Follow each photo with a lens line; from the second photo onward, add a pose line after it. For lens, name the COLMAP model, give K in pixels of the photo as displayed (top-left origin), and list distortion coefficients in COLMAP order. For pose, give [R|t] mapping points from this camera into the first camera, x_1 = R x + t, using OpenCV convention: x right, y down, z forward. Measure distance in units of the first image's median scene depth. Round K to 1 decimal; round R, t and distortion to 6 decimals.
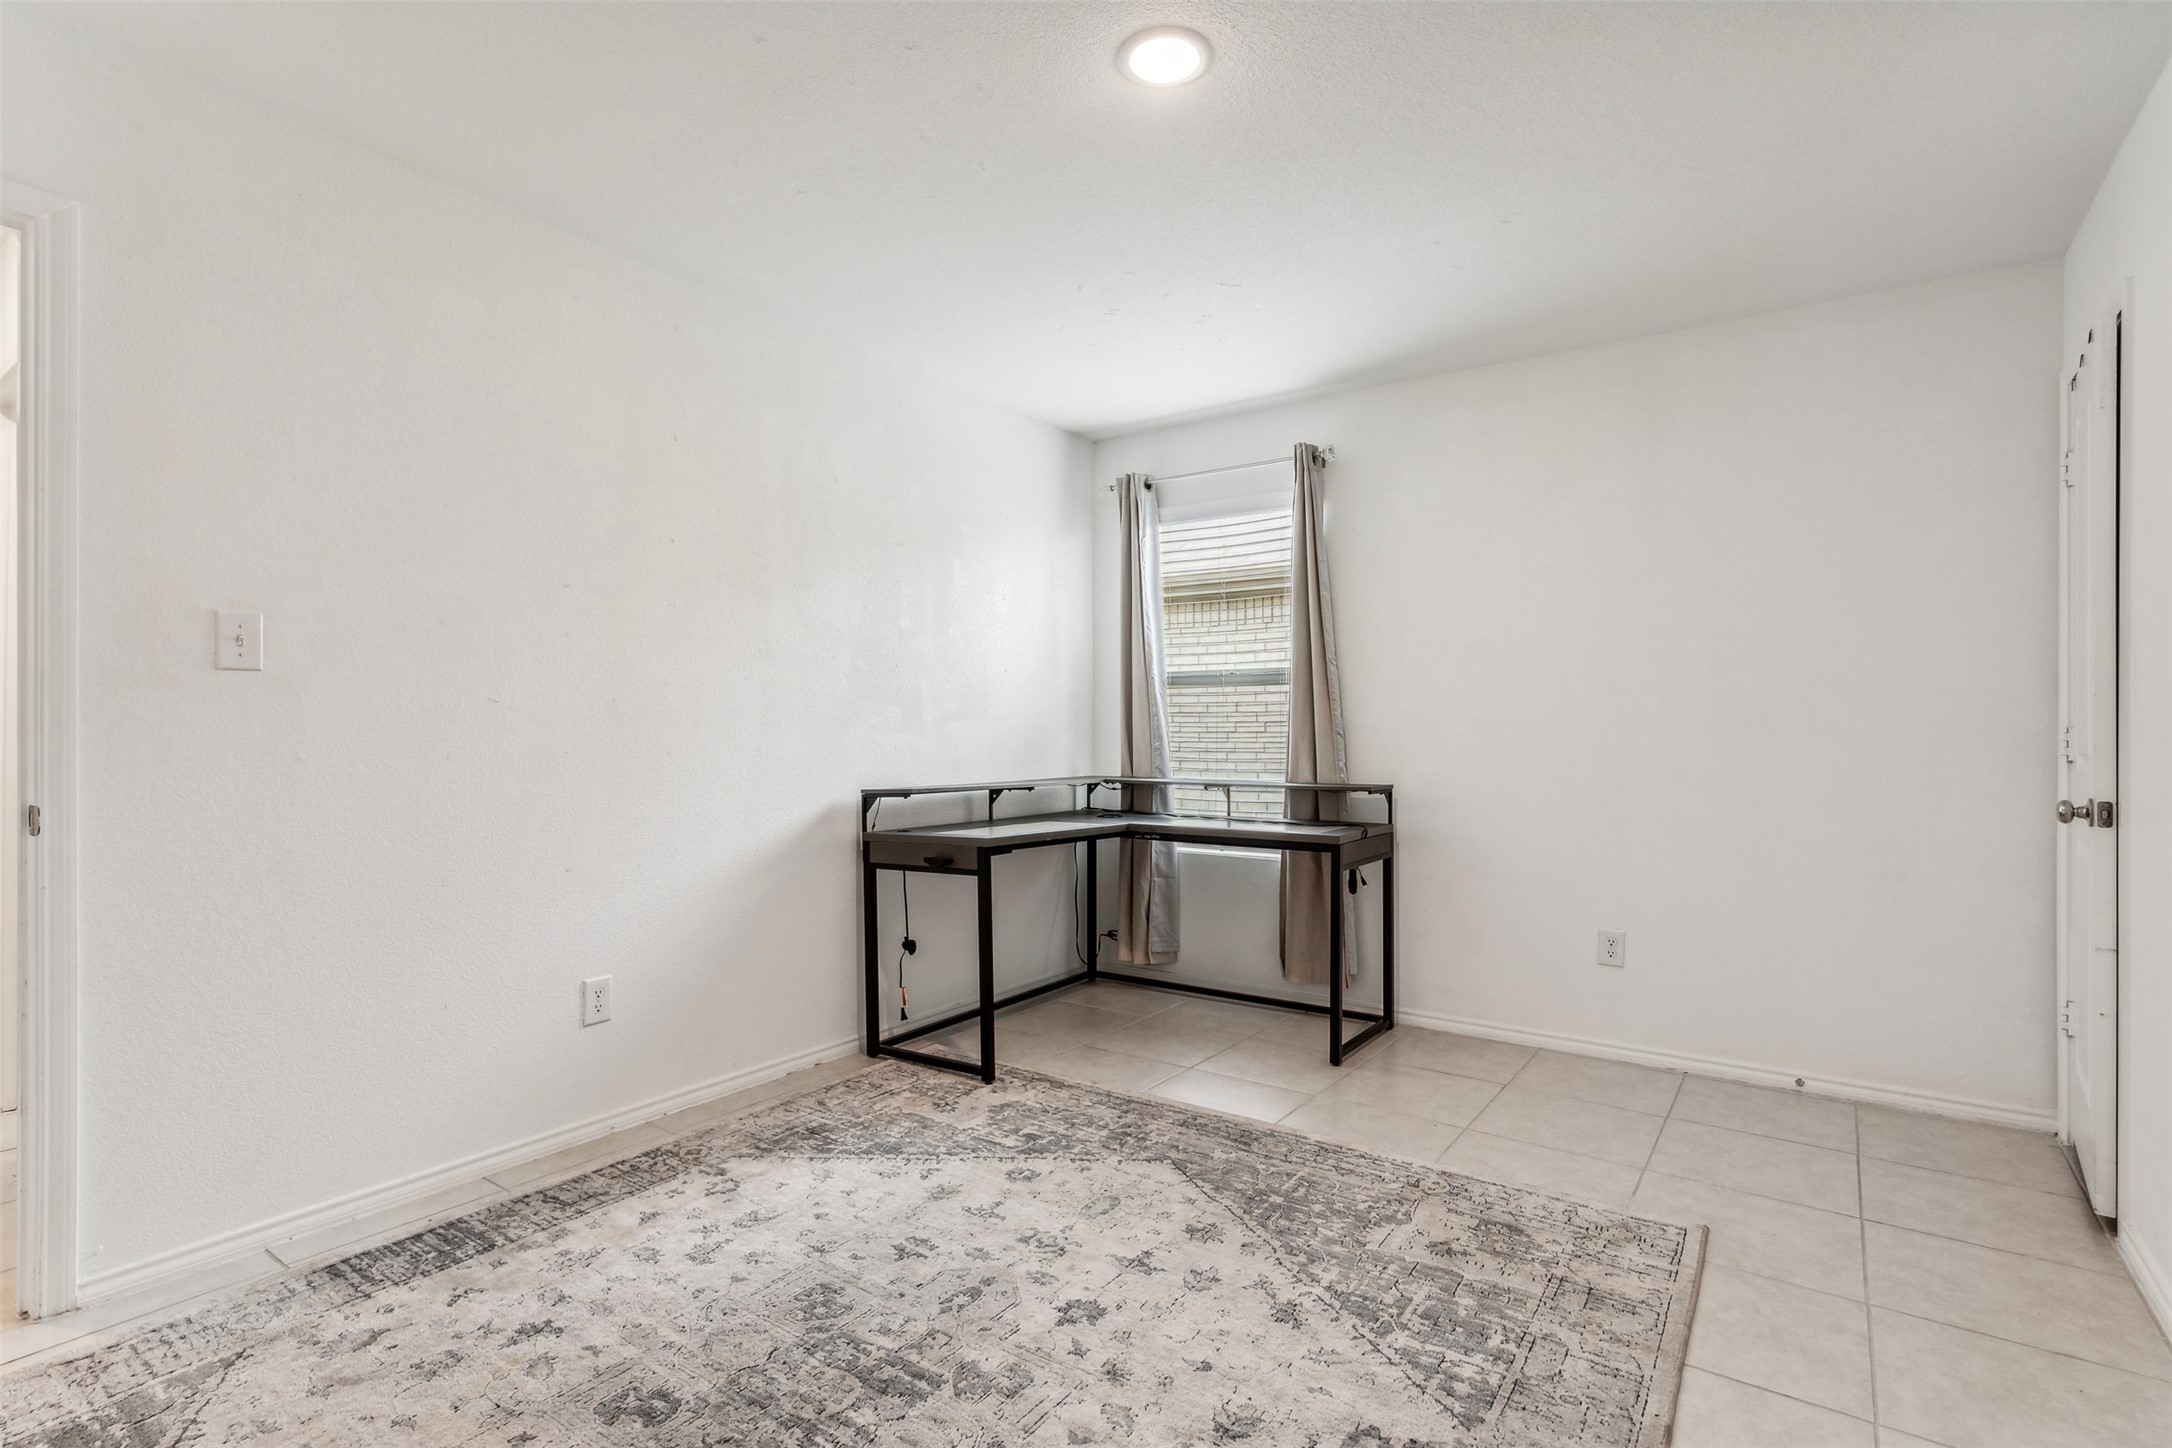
lens RADIAL K [[1043.5, 0, 1084.4], [0, 1043.5, 722.1], [0, 0, 1]] dist [0.001777, 0.000505]
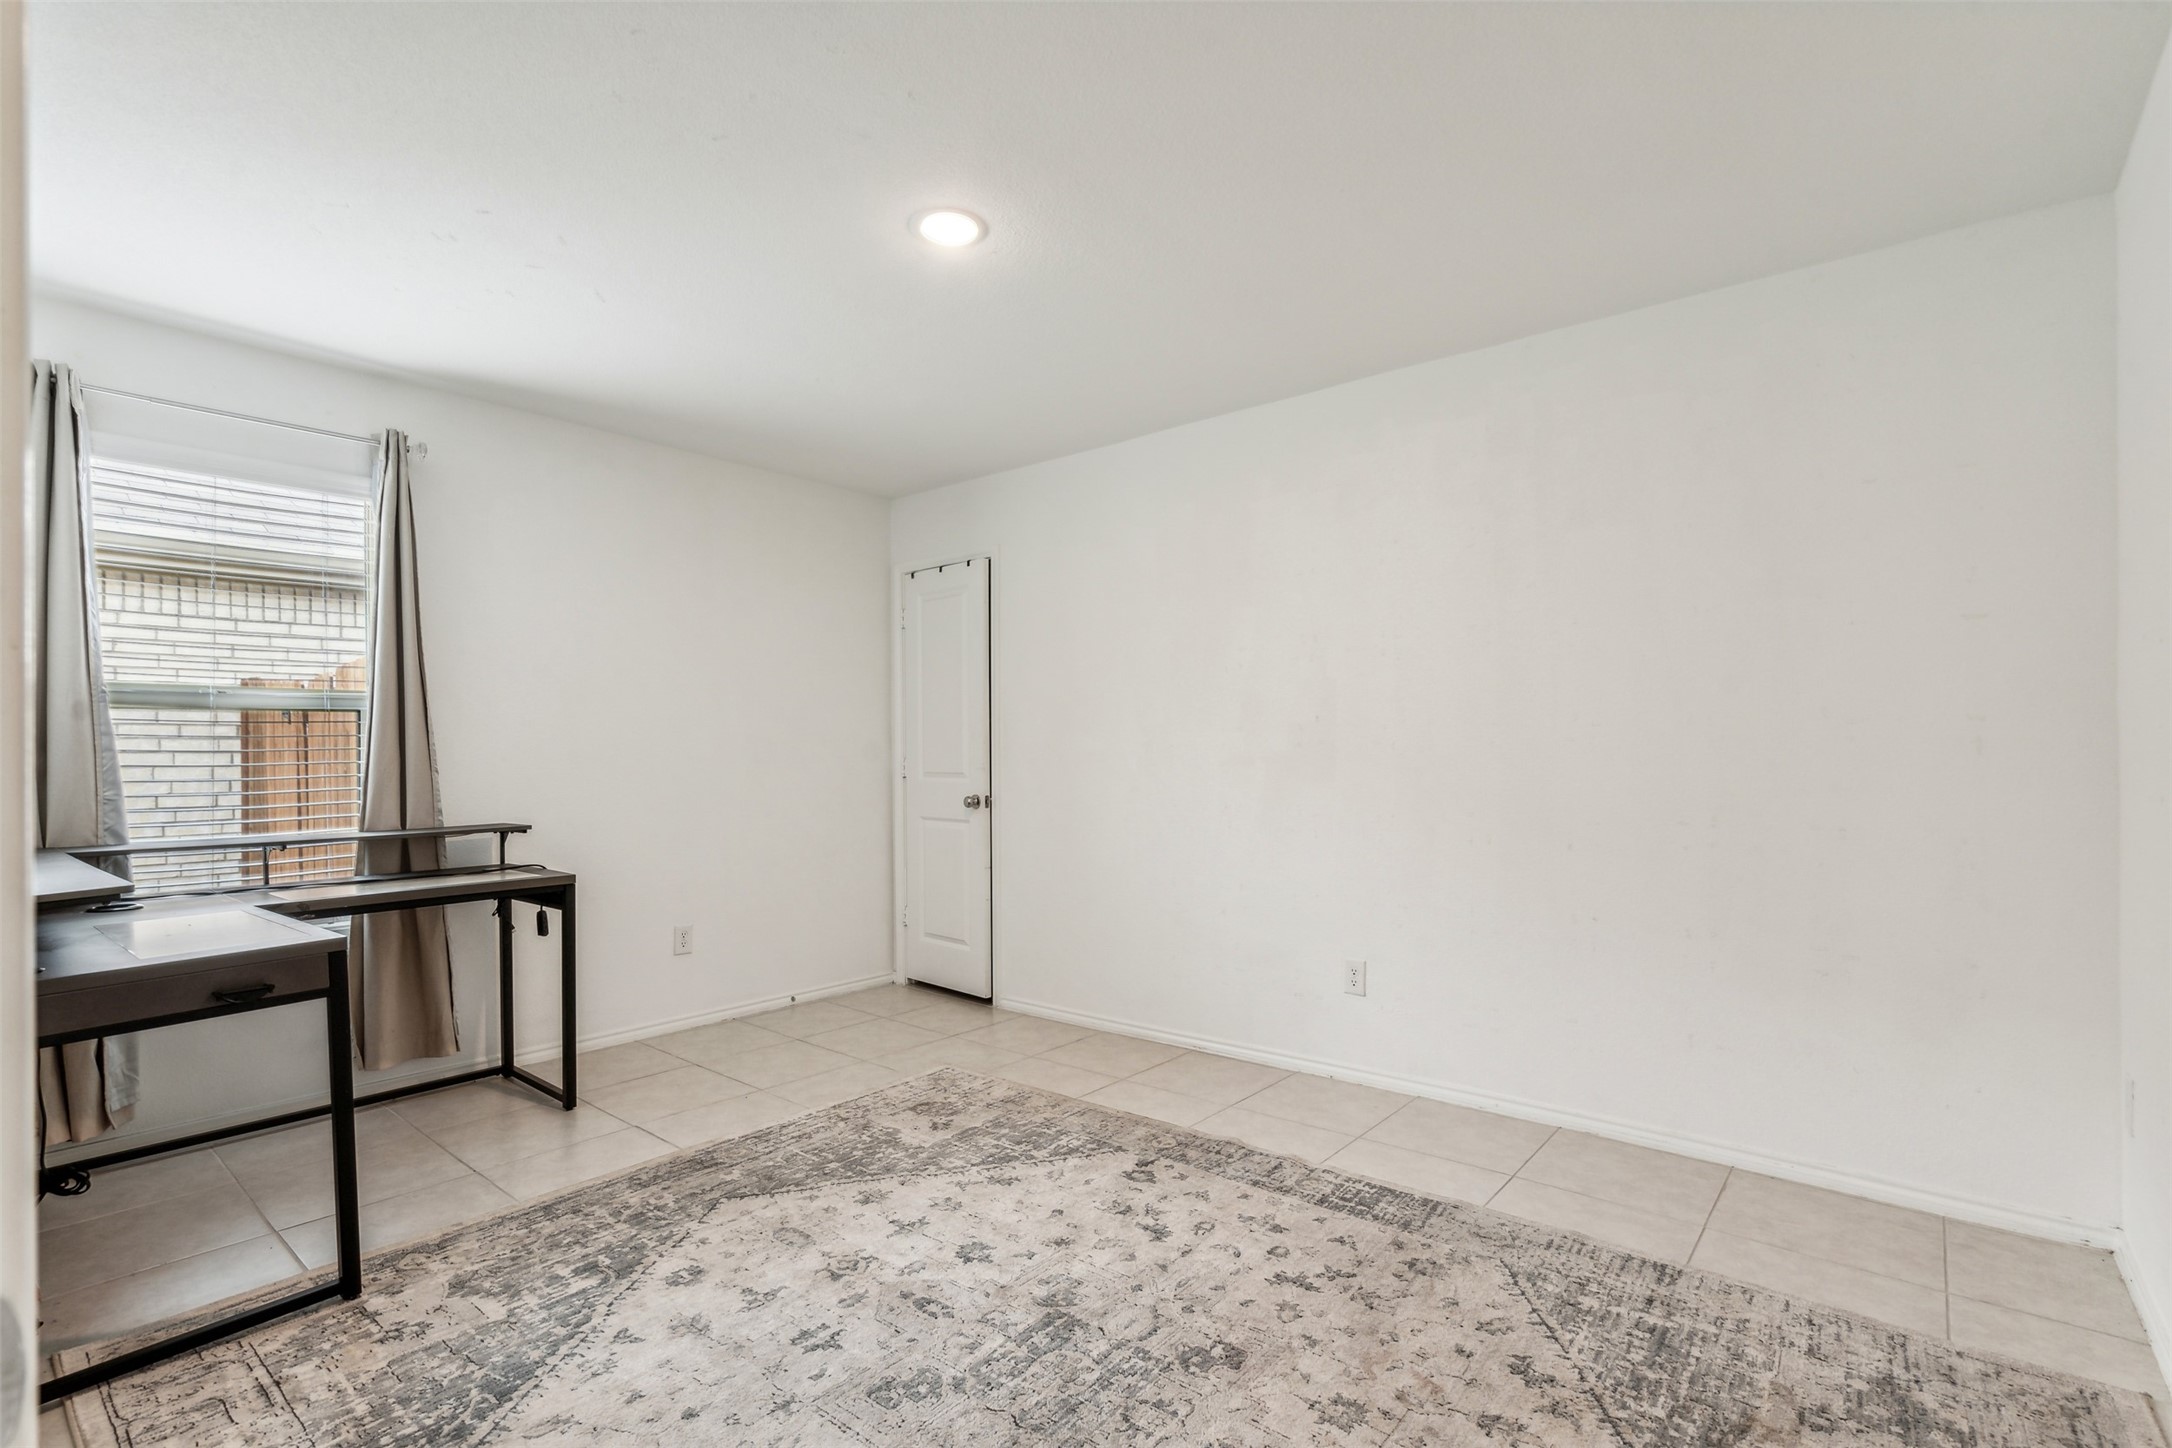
lens RADIAL K [[1012.1, 0, 1064.1], [0, 1012.1, 770.6], [0, 0, 1]] dist [-0.000109, 0.000139]
pose [[0.087911, -0.020201, 0.995924, -0.807737], [-0.001374, 0.999791, 0.020400, -0.011188], [-0.996127, -0.003162, 0.087865, 0.560395]]
